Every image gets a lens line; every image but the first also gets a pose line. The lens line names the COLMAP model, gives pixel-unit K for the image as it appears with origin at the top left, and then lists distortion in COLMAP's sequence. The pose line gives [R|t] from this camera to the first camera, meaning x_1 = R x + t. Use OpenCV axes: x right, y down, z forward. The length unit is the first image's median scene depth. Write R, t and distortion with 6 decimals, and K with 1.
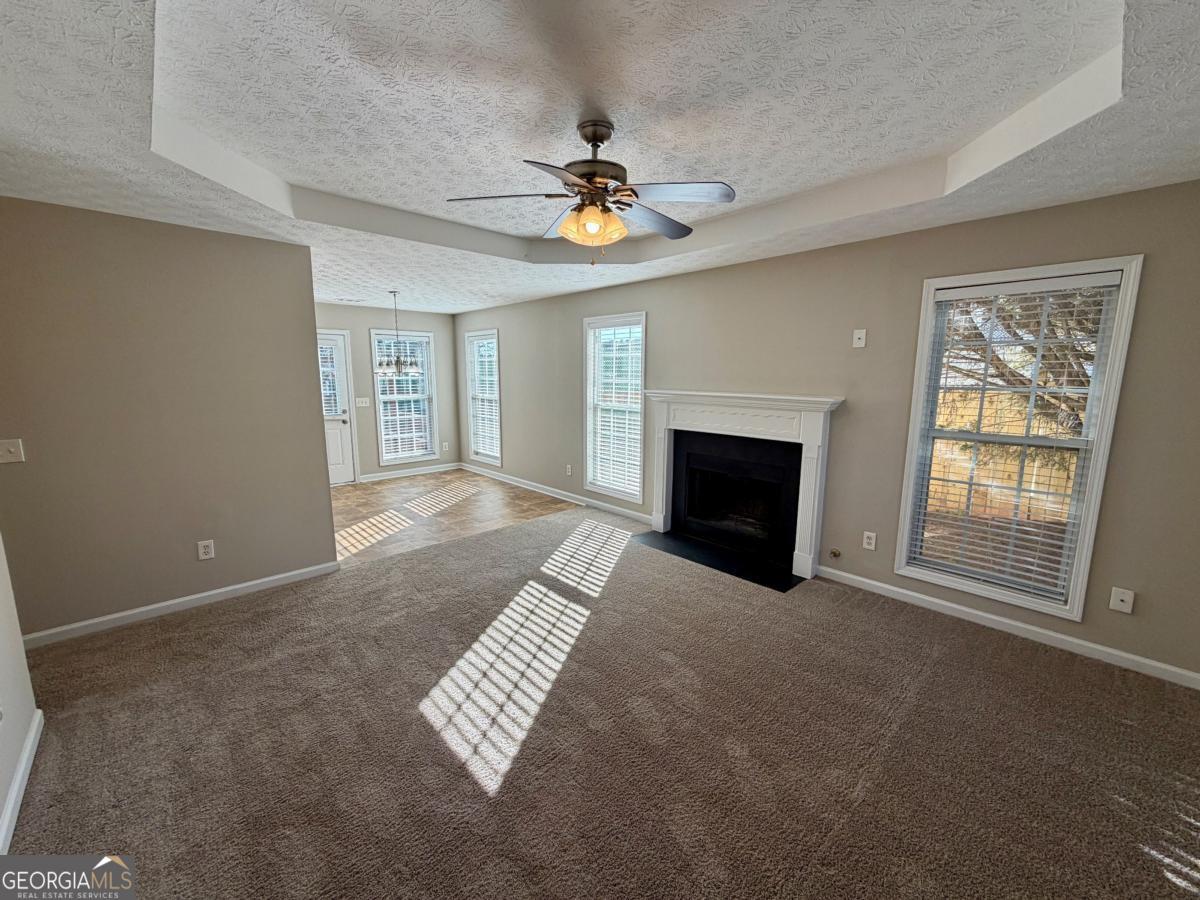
lens RADIAL K [[475.4, 0, 598.9], [0, 475.4, 448.6], [0, 0, 1]] dist [0.000735, -0.000467]
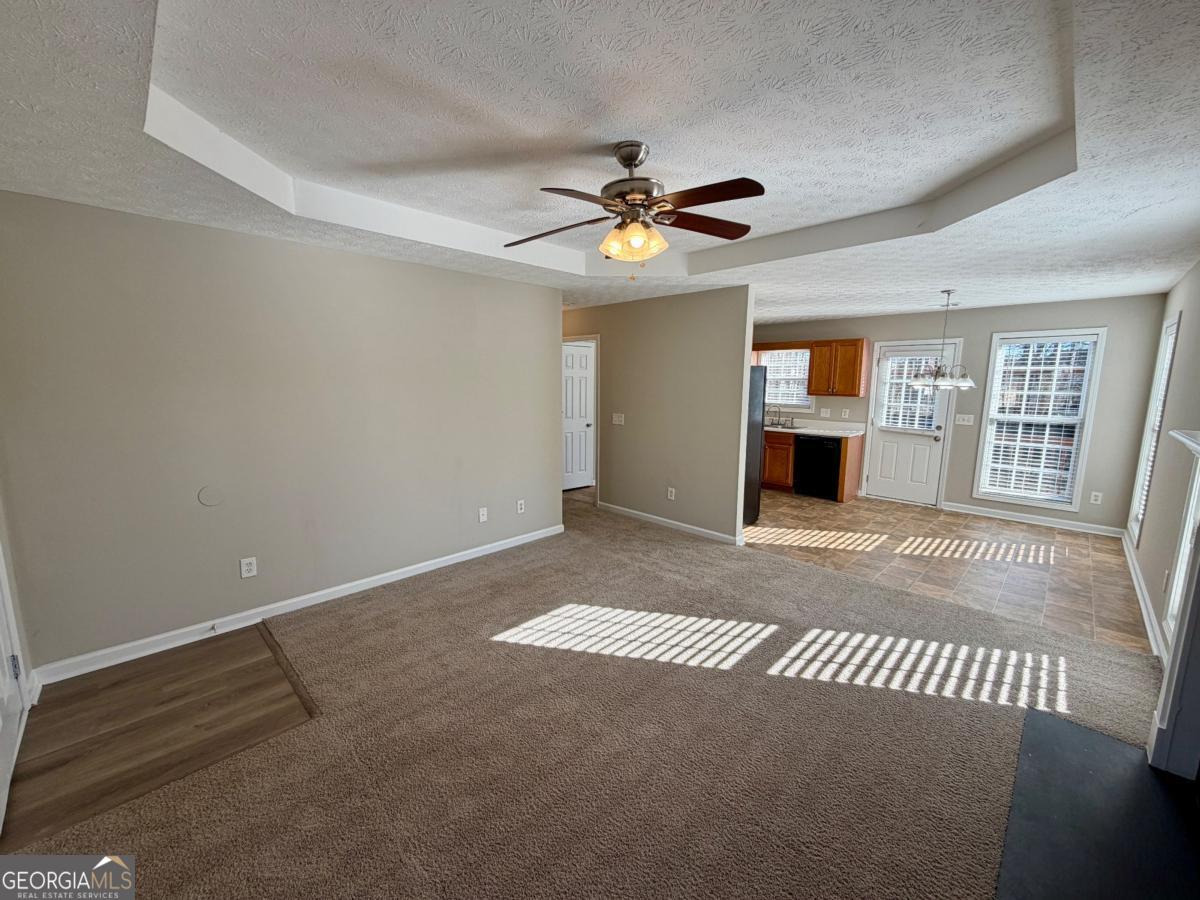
lens RADIAL K [[475.4, 0, 598.5], [0, 475.4, 453.4], [0, 0, 1]] dist [0.000735, -0.000467]
pose [[0.029143, 0.149527, -0.988328, 0.732787], [-0.164538, 0.975978, 0.142807, -0.109834], [0.985940, 0.158456, 0.053046, 0.653648]]
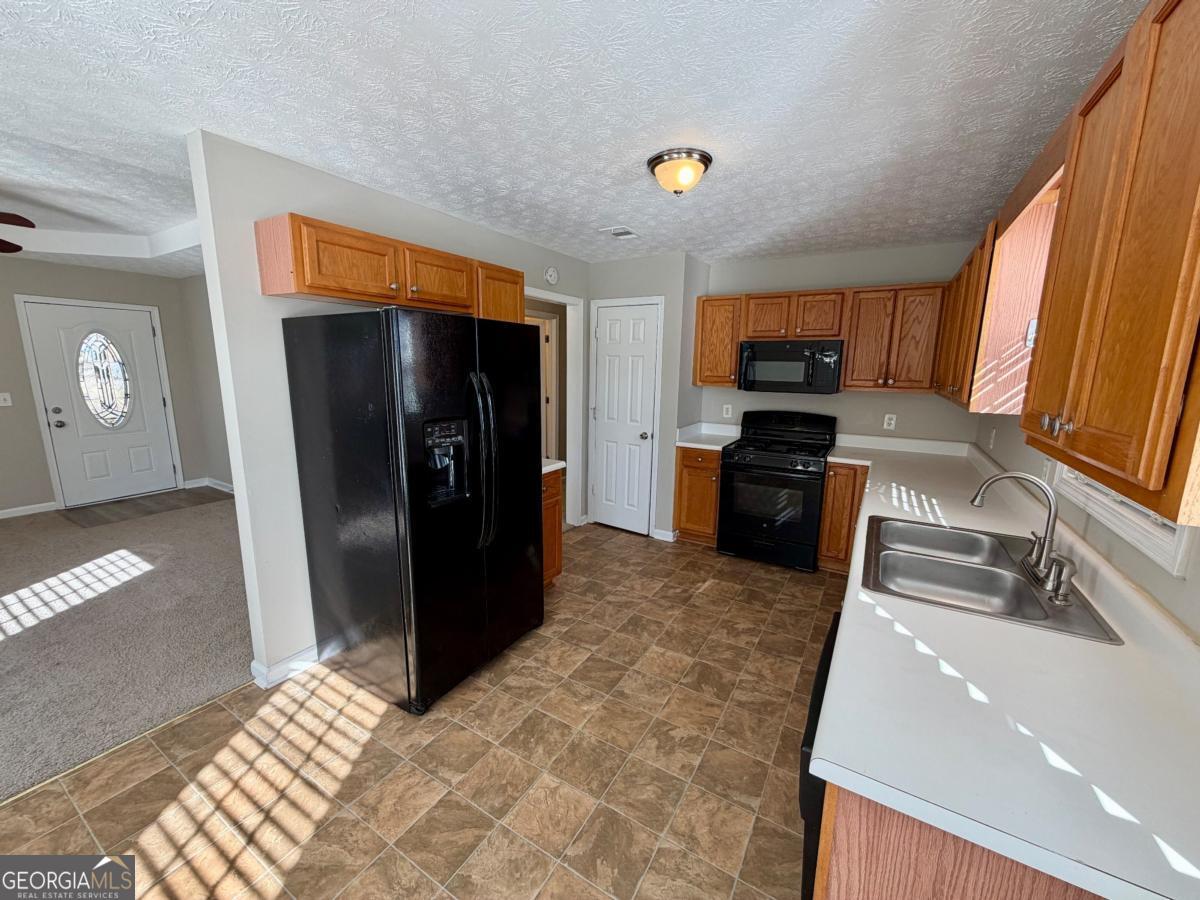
lens RADIAL K [[475.4, 0, 596.6], [0, 475.4, 449.3], [0, 0, 1]] dist [0.000735, -0.000467]
pose [[-0.964243, 0.030192, -0.263295, -0.982541], [-0.058455, 0.944792, 0.322416, -0.303260], [0.258493, 0.326278, -0.909244, 1.893069]]
